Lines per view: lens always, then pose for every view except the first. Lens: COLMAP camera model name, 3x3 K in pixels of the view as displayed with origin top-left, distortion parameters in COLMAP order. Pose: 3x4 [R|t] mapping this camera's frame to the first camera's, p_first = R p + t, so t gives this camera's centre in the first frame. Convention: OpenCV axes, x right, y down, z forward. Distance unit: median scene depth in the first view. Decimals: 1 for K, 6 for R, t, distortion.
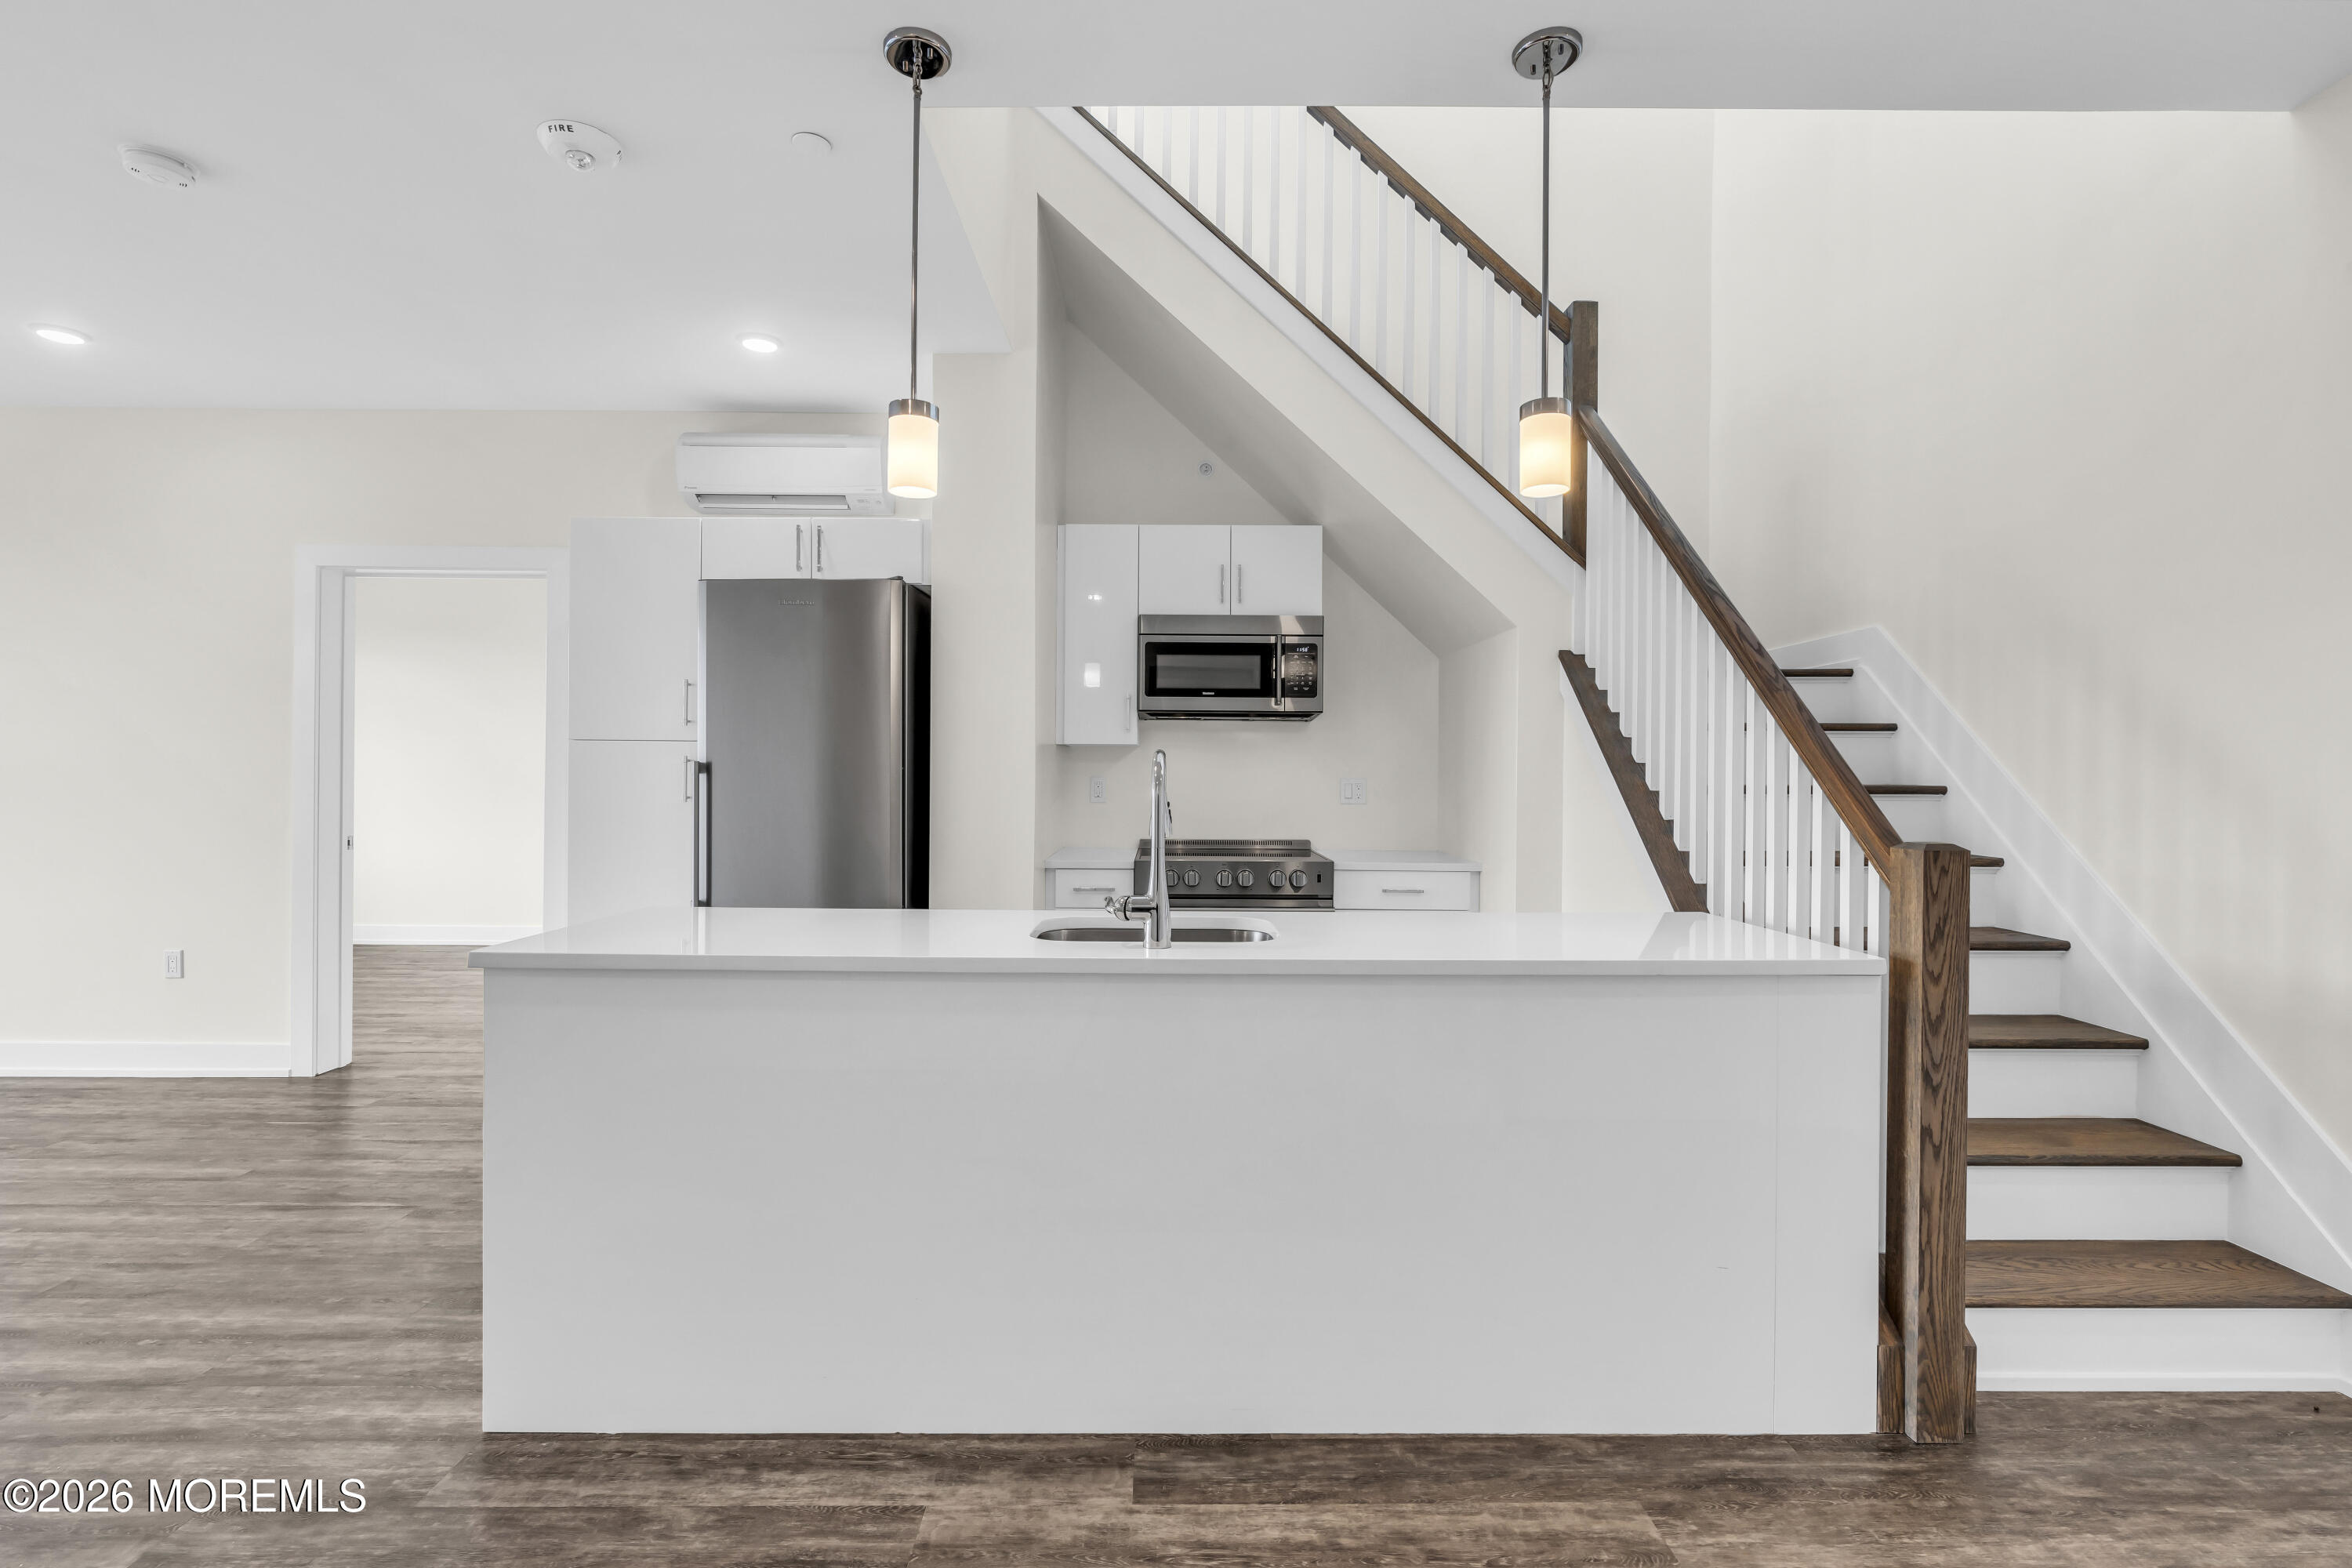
lens RADIAL K [[1059.3, 0, 1178.8], [0, 1059.3, 775.2], [0, 0, 1]] dist [-0.012529, 0.004296]
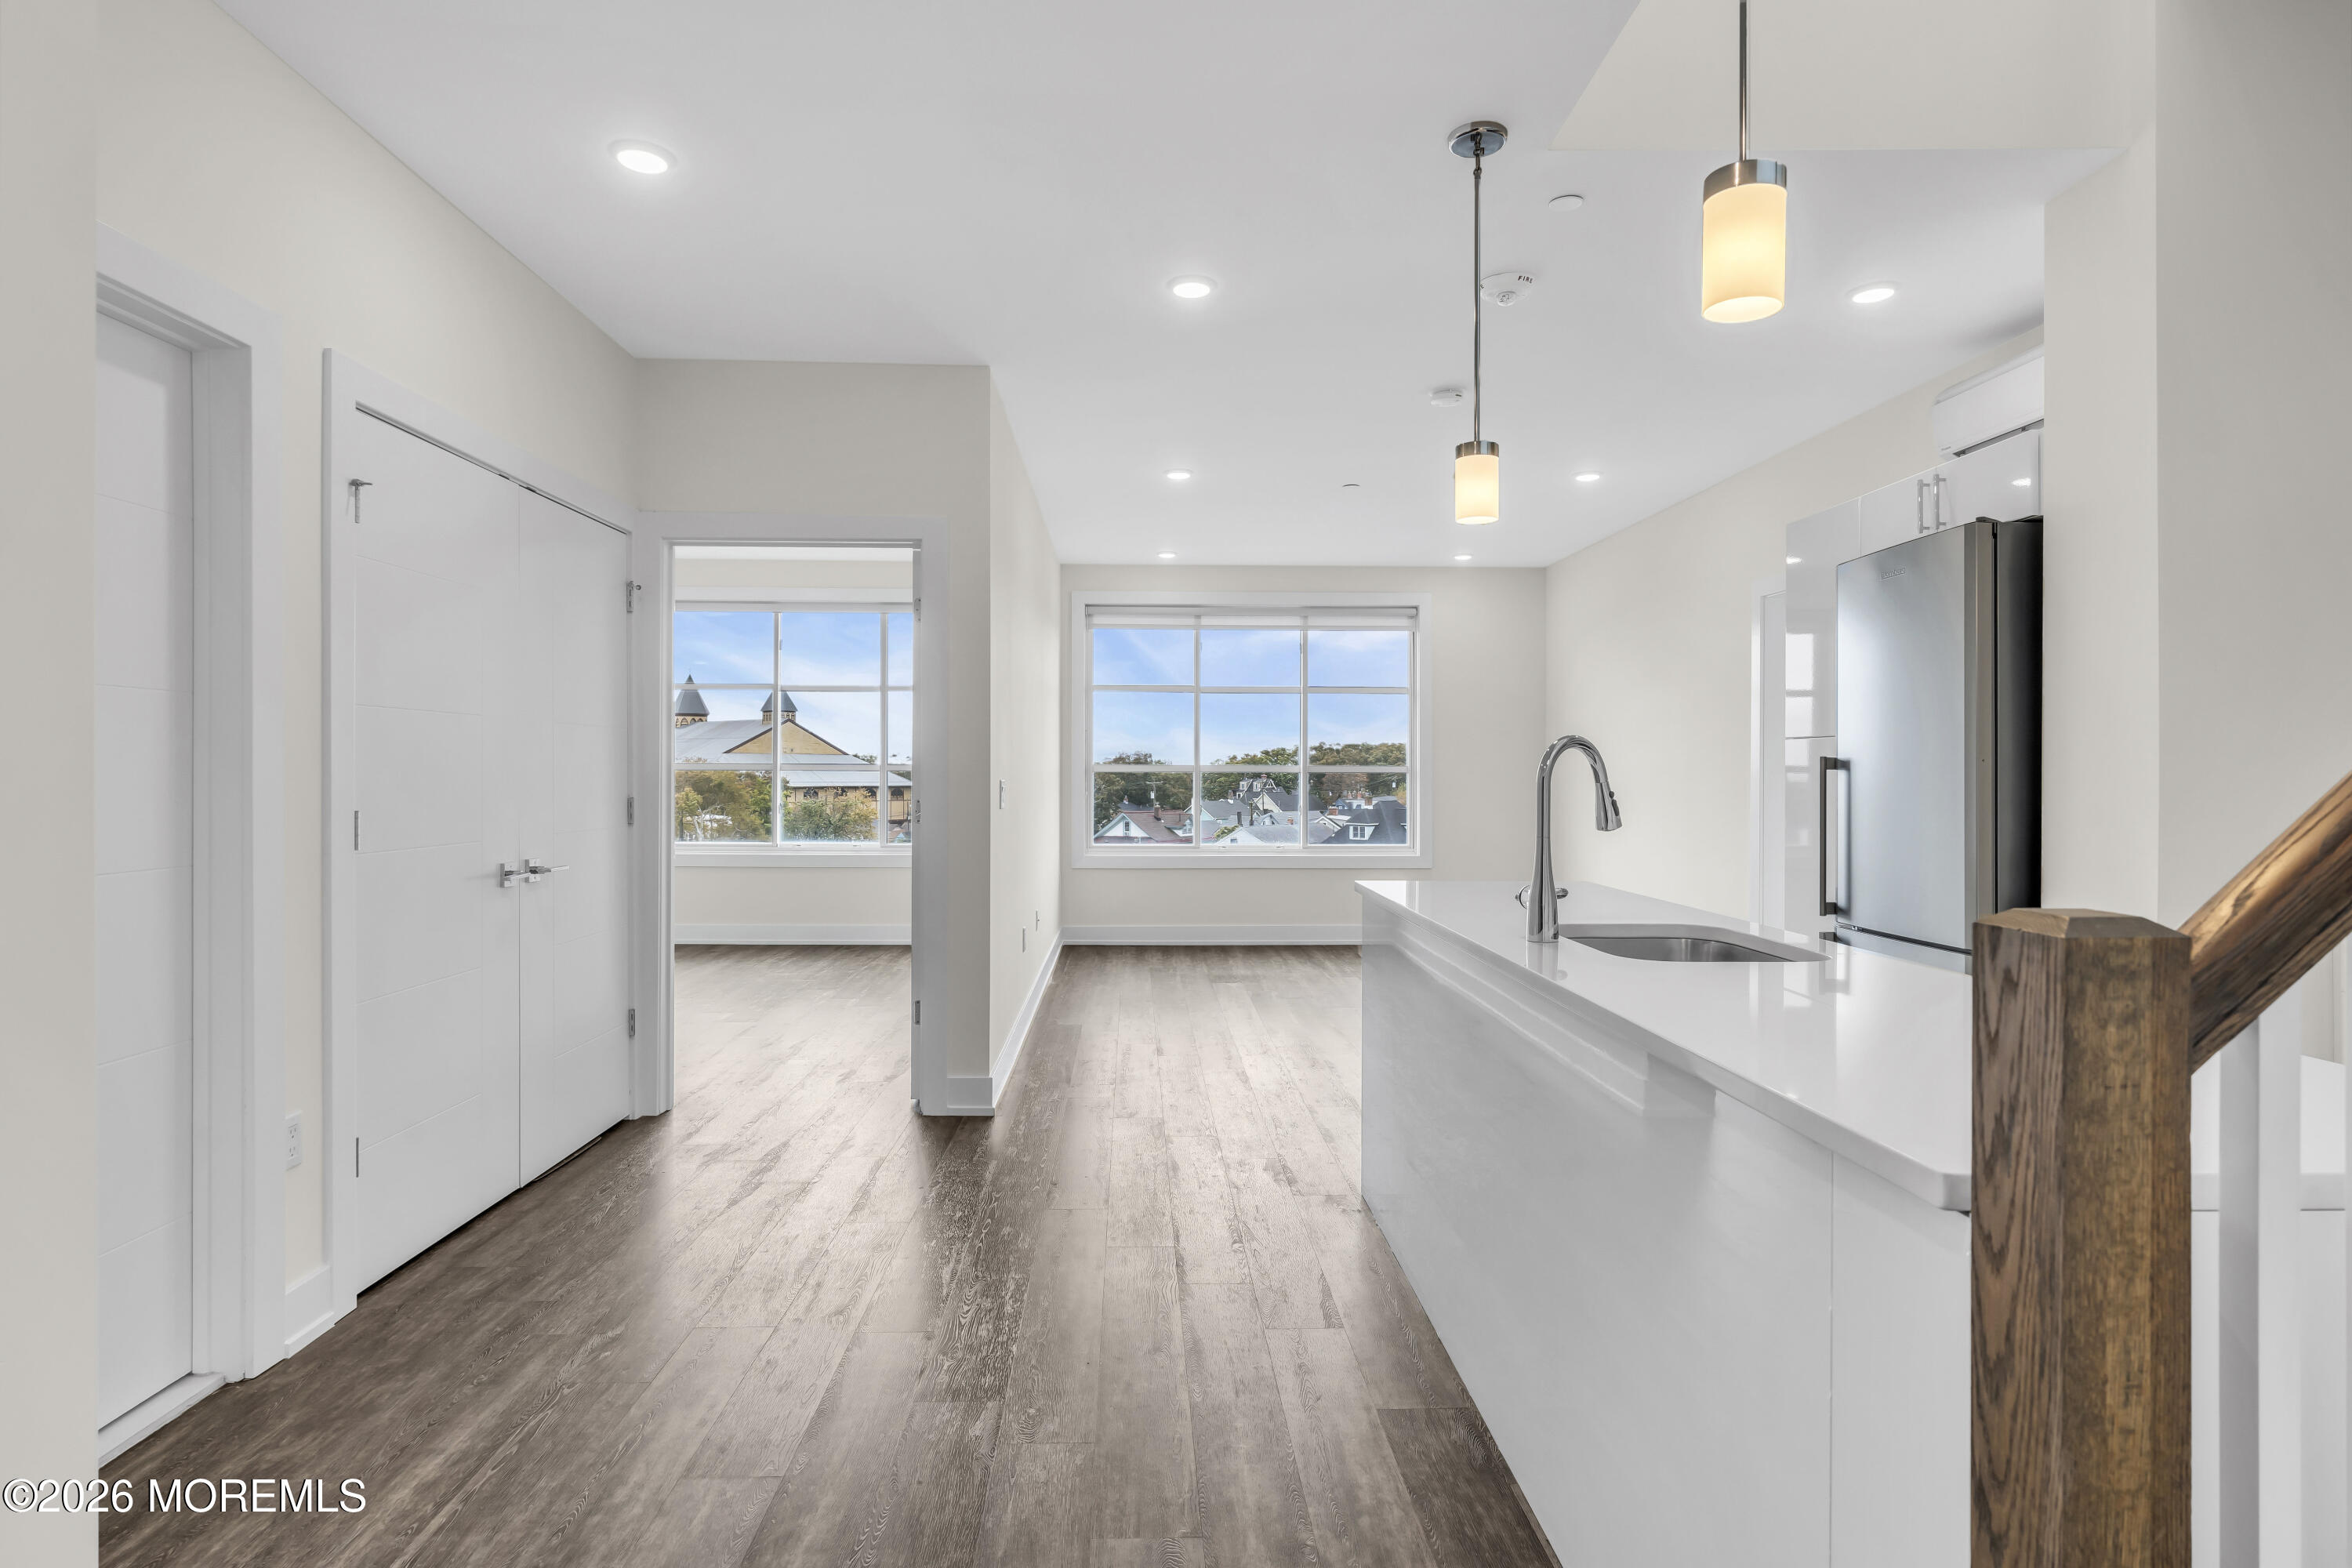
lens RADIAL K [[1228.8, 0, 1176.5], [0, 1228.8, 776.3], [0, 0, 1]] dist [-0.006655, 0.000879]
pose [[0.025147, -0.004578, -0.999673, 0.631331], [-0.003181, 0.999984, -0.004659, 0.011021], [0.999679, 0.003297, 0.025132, 0.374801]]
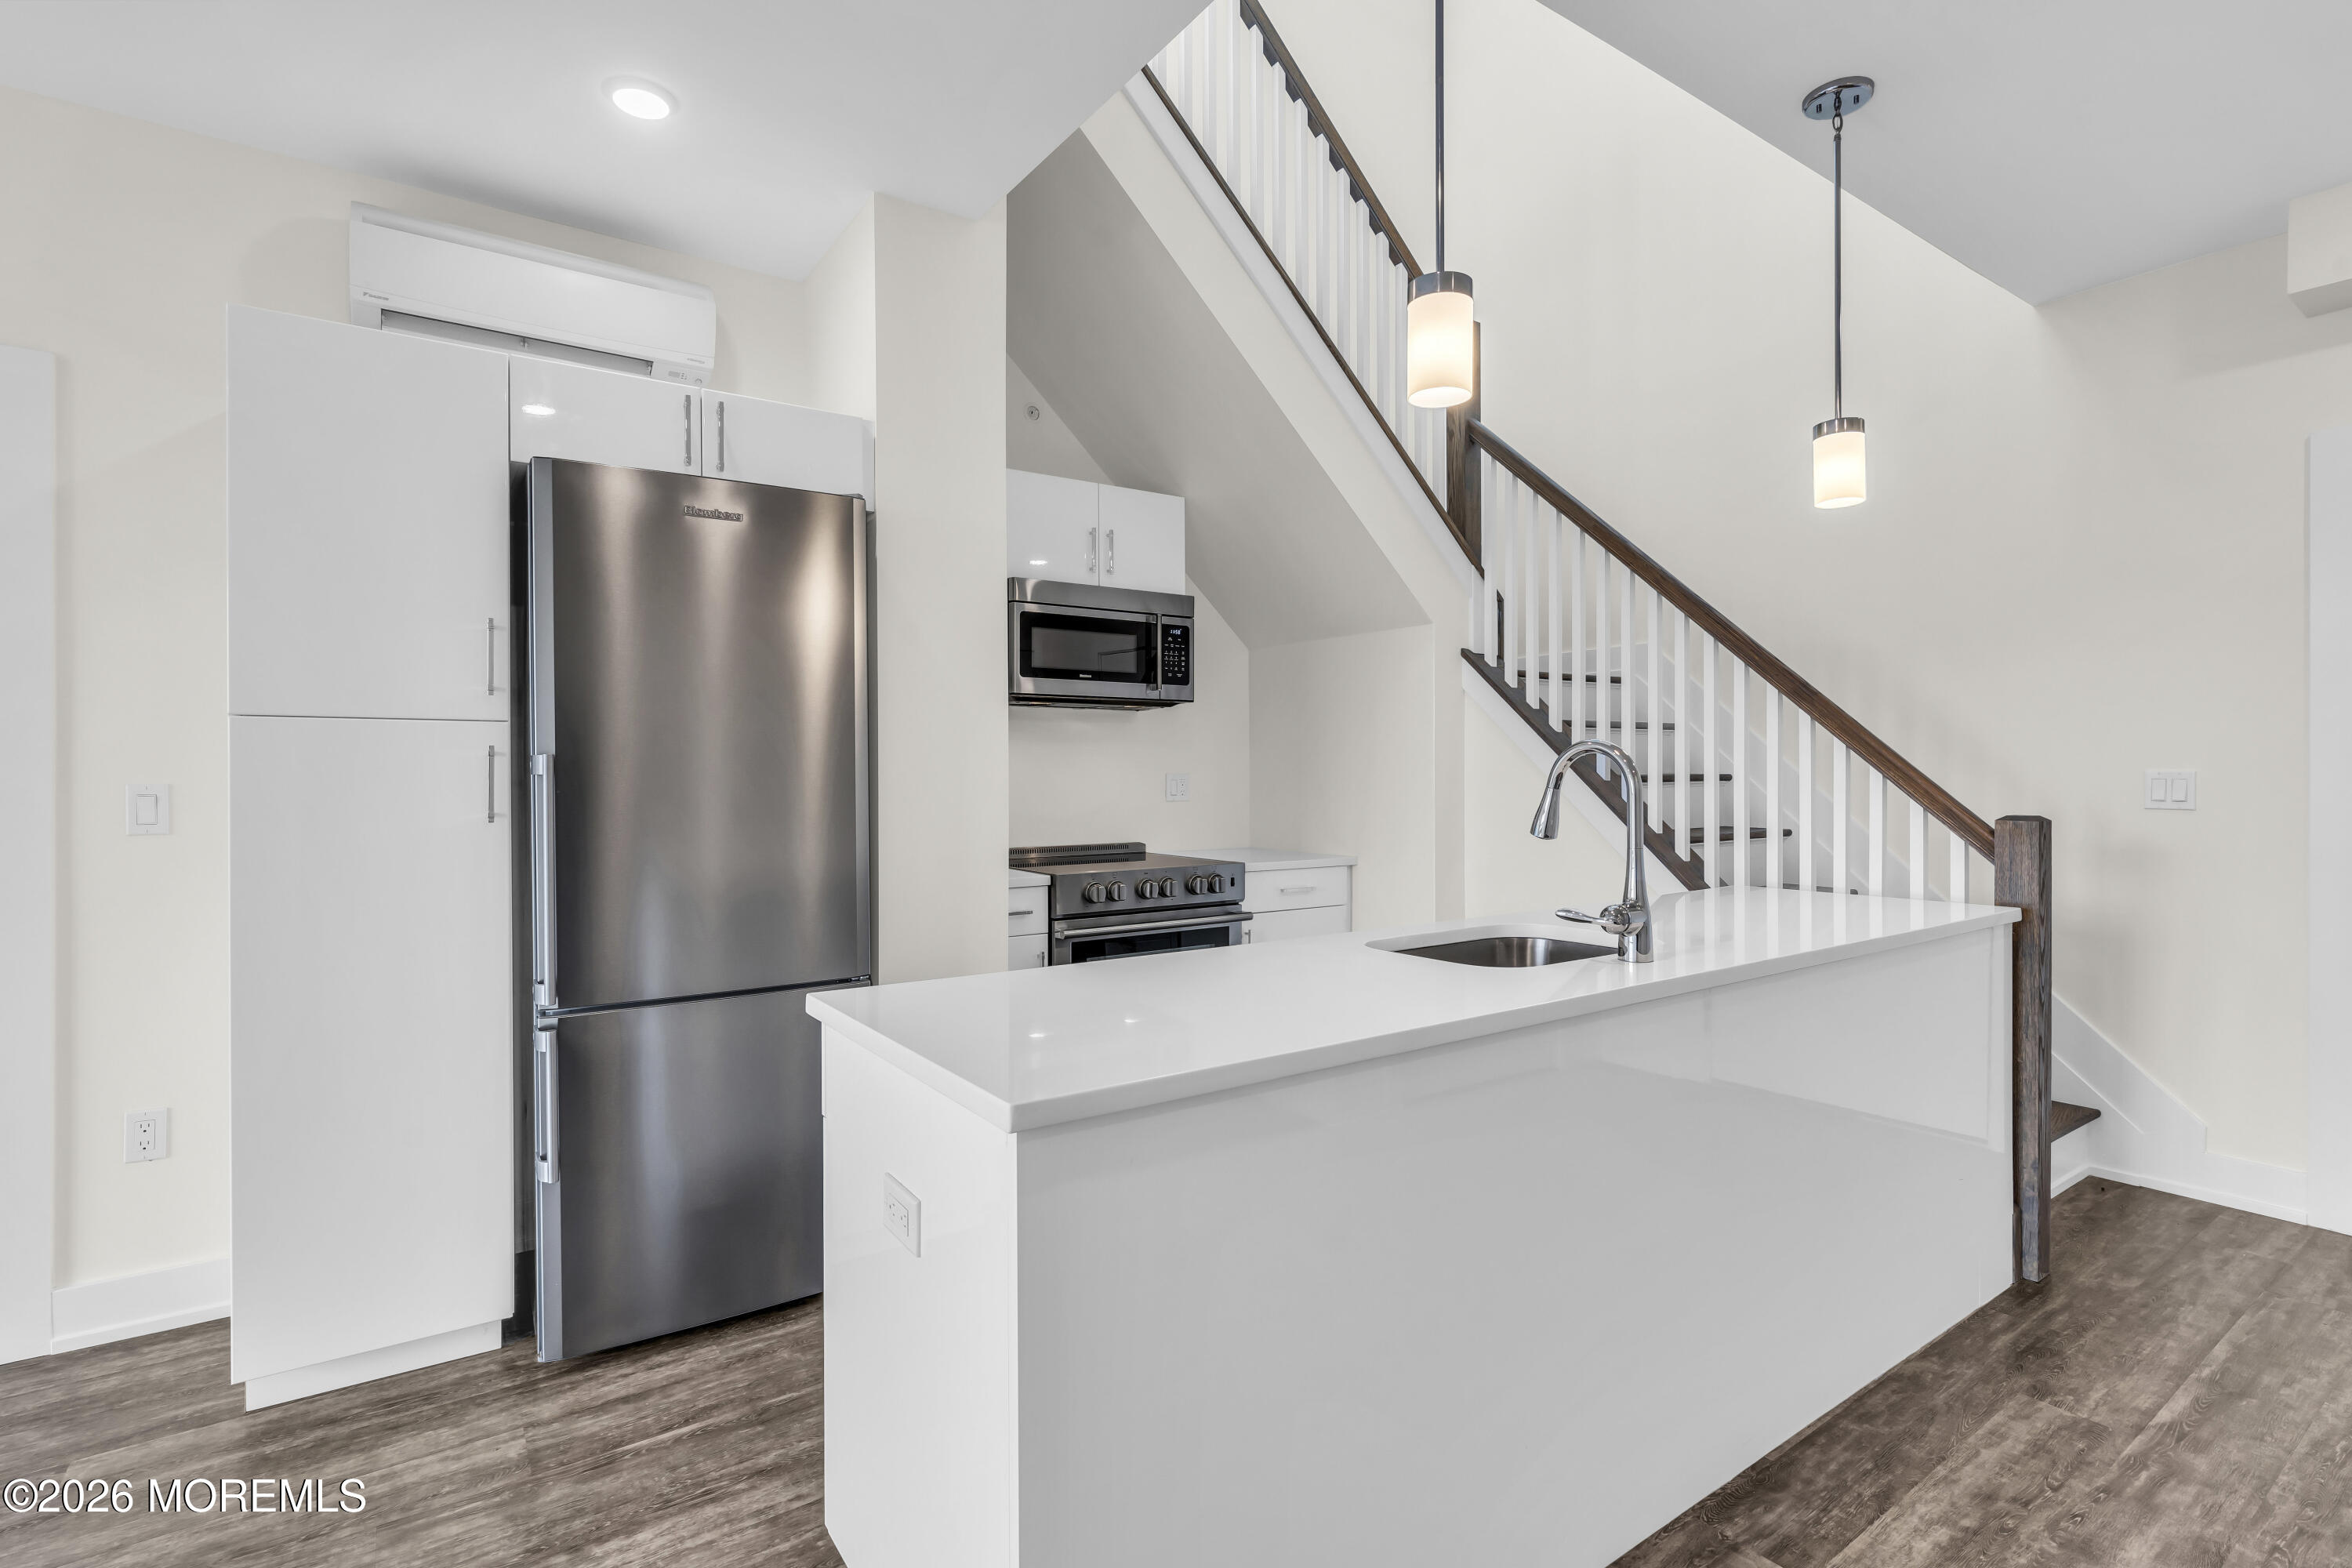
lens RADIAL K [[1096.0, 0, 1182.8], [0, 1096.0, 774.7], [0, 0, 1]] dist [-0.005480, 0.001337]
pose [[0.823970, -0.010803, 0.566531, -0.500637], [0.007377, 0.999938, 0.008338, -0.004633], [-0.566585, -0.002691, 0.823999, 0.266781]]
